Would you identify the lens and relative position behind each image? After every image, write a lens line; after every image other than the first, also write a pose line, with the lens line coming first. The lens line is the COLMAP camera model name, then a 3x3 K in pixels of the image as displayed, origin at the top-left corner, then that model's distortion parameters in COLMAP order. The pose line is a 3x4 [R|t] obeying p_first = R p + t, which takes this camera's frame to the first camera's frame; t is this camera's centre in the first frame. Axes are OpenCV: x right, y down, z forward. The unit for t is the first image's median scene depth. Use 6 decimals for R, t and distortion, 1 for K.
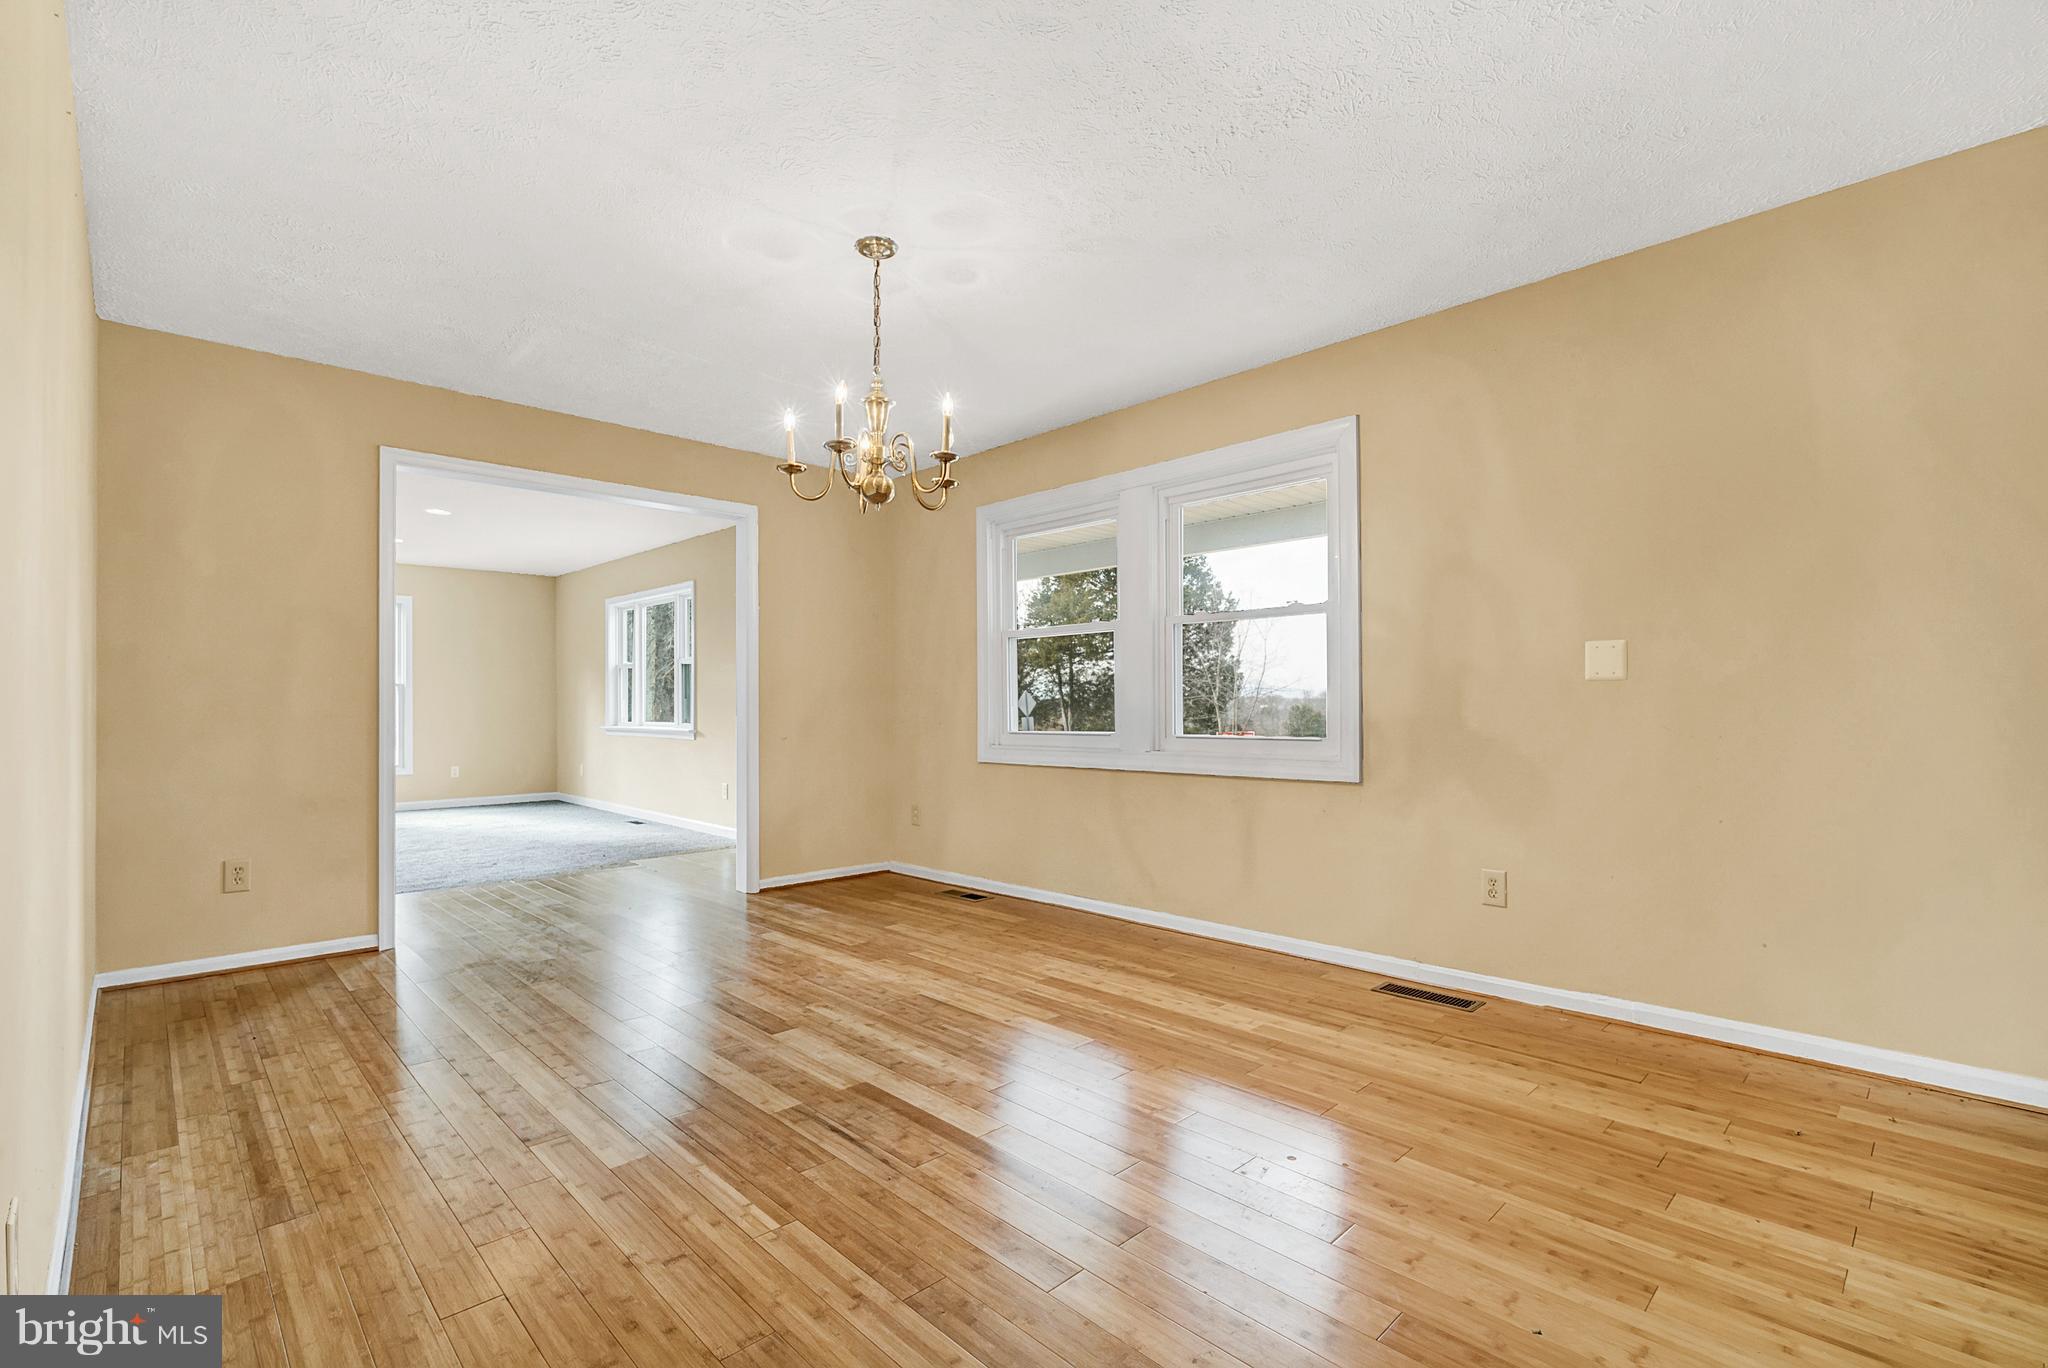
lens RADIAL K [[941.6, 0, 1020.2], [0, 941.6, 694.5], [0, 0, 1]] dist [-0.002640, 0.001254]
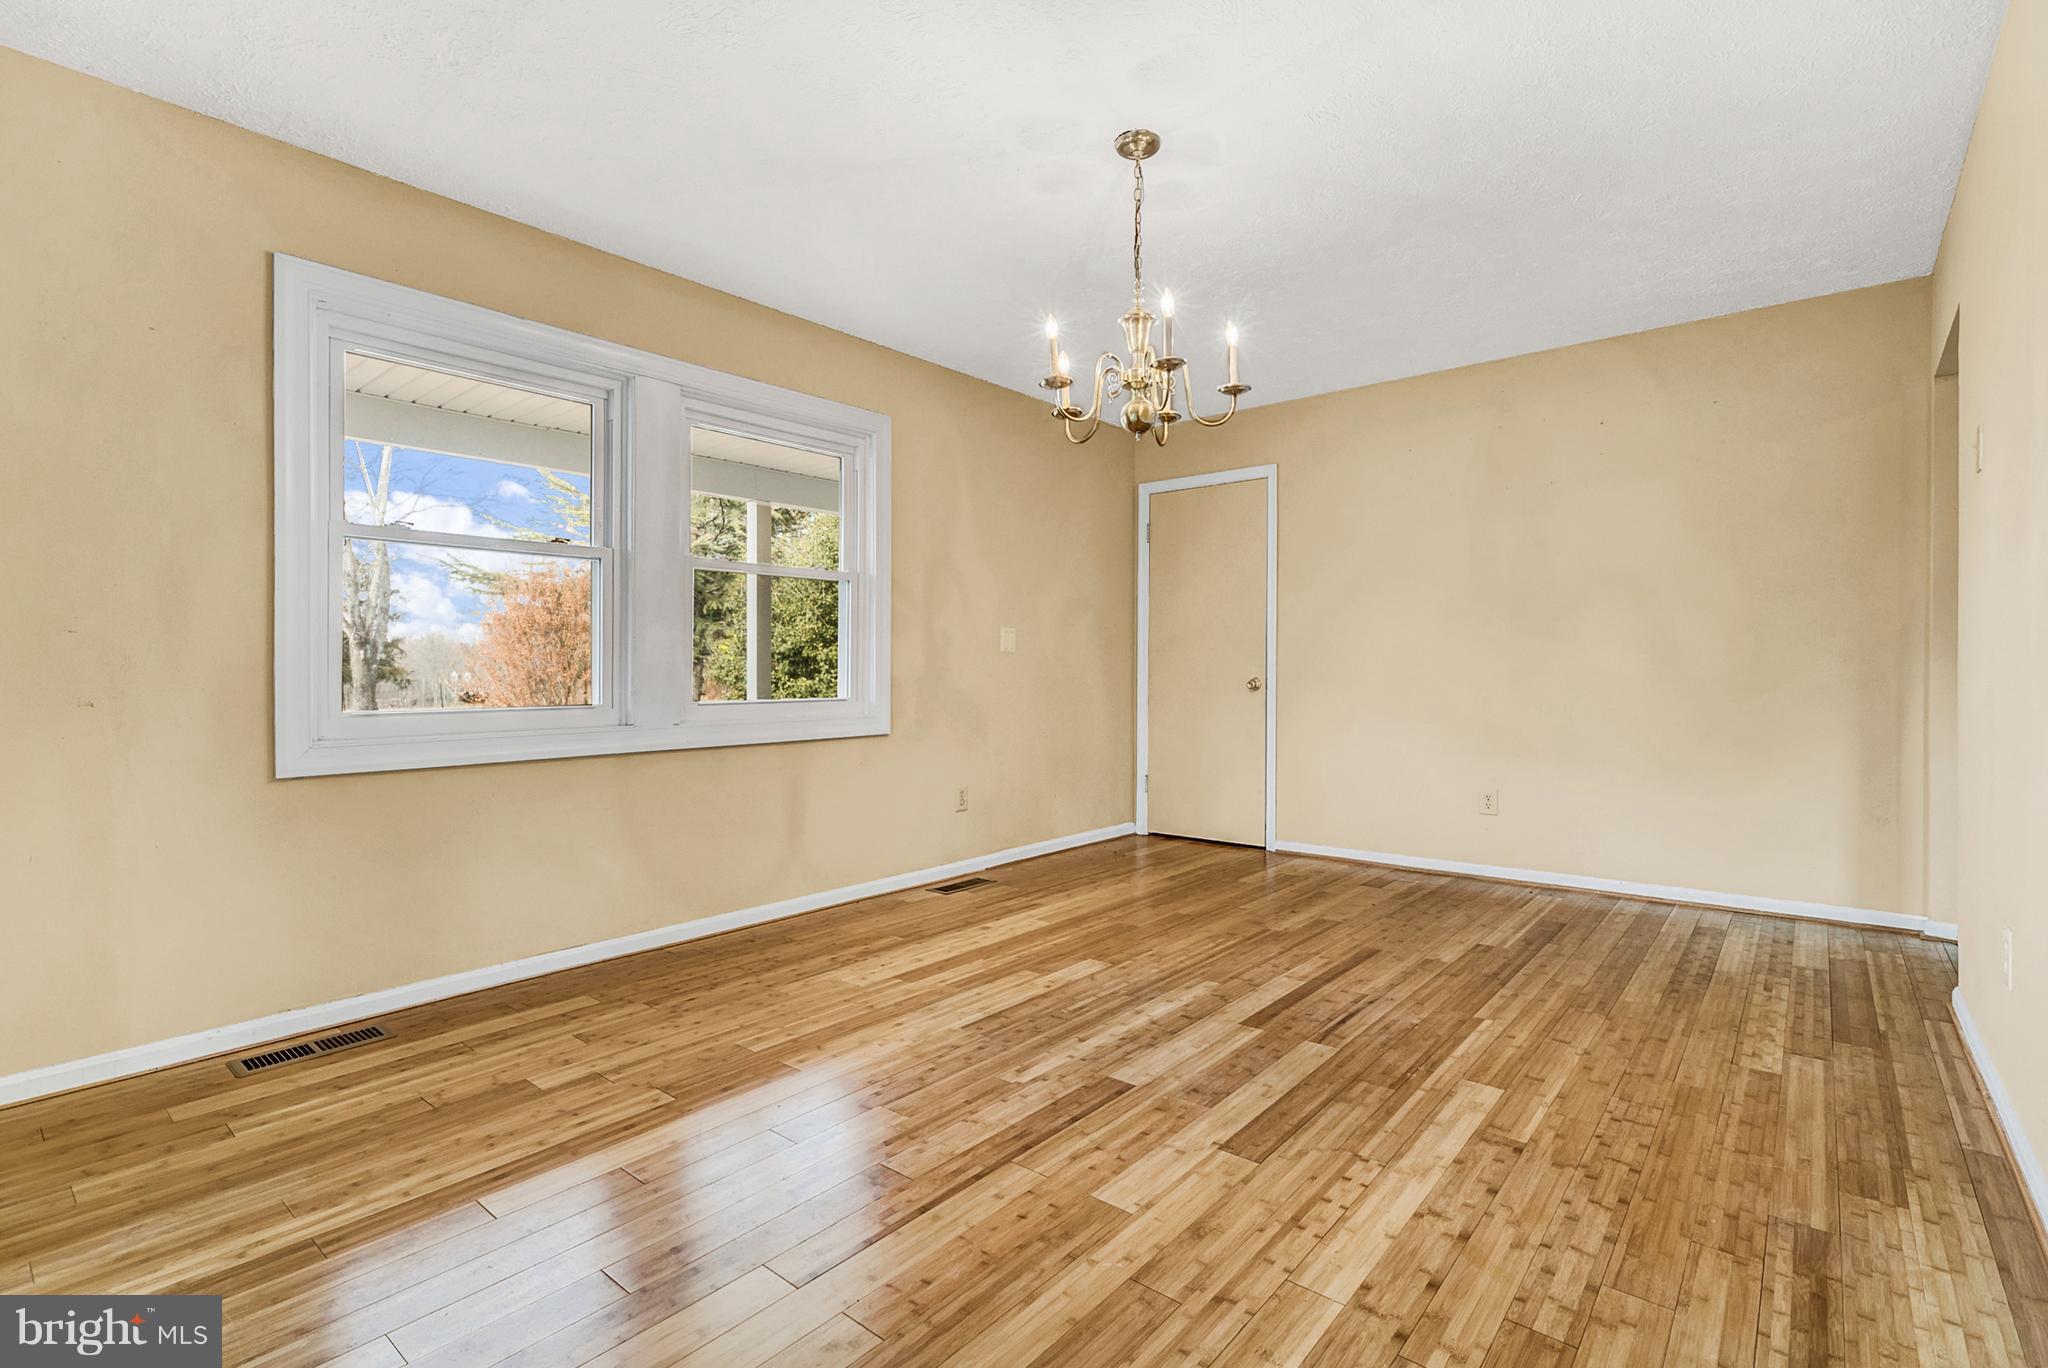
lens RADIAL K [[941.6, 0, 1032.2], [0, 941.6, 682.7], [0, 0, 1]] dist [-0.002640, 0.001254]
pose [[-0.115154, 0.000995, 0.993347, -1.039014], [-0.004843, 0.999987, -0.001563, 0.037969], [-0.993336, -0.004990, -0.115148, 1.205240]]
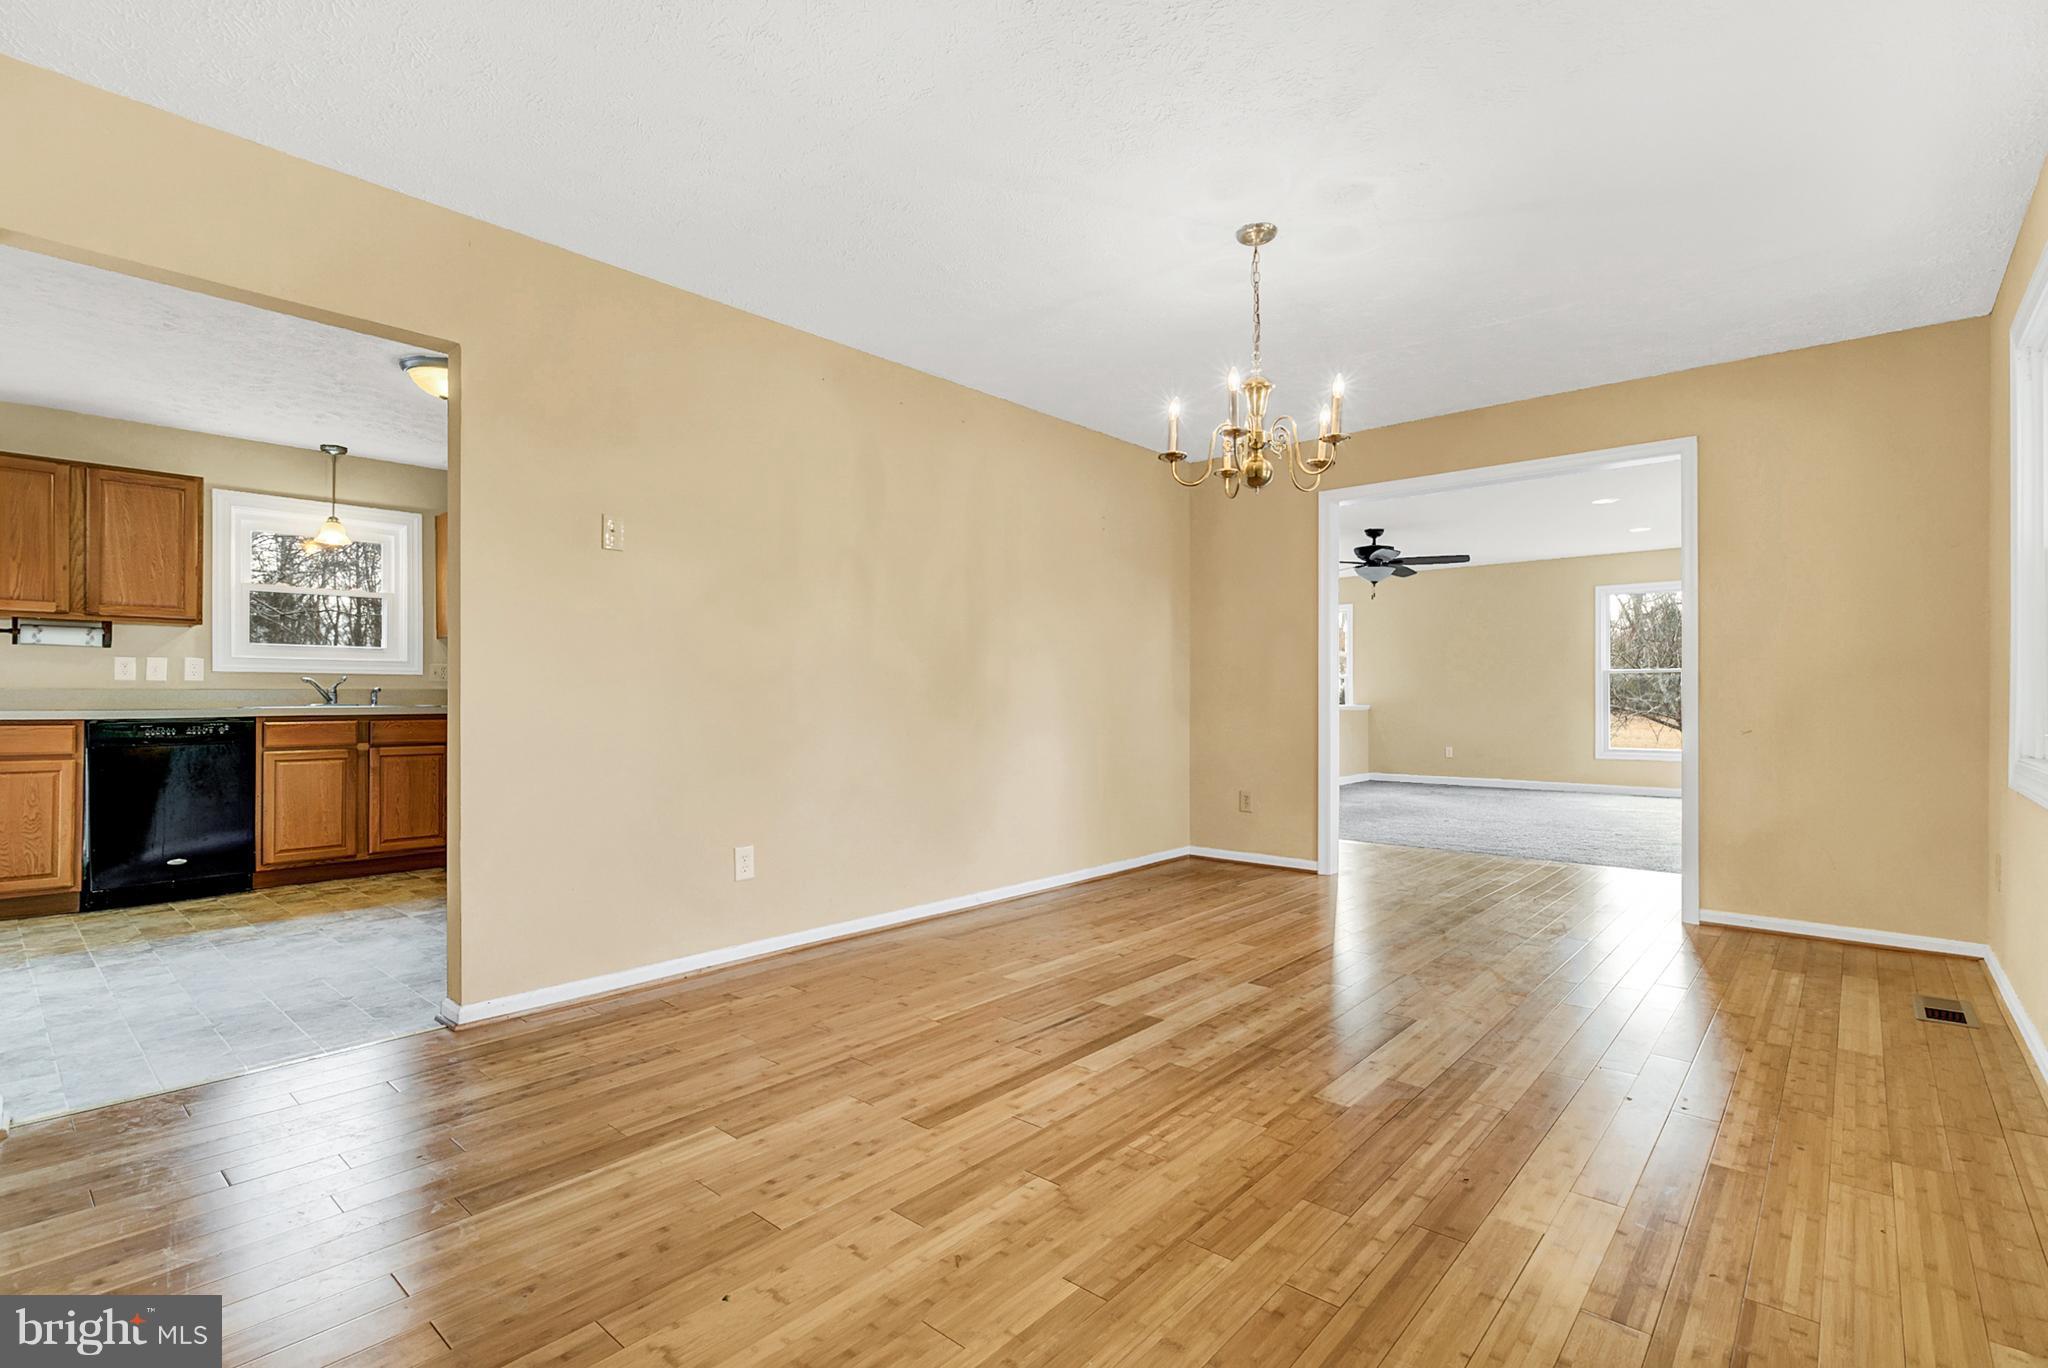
lens RADIAL K [[941.6, 0, 1025.0], [0, 941.6, 696.8], [0, 0, 1]] dist [-0.002640, 0.001254]
pose [[0.078669, 0.004586, -0.996890, 0.850306], [0.008835, 0.999947, 0.005298, 0.014481], [0.996862, -0.009225, 0.078624, 0.670519]]
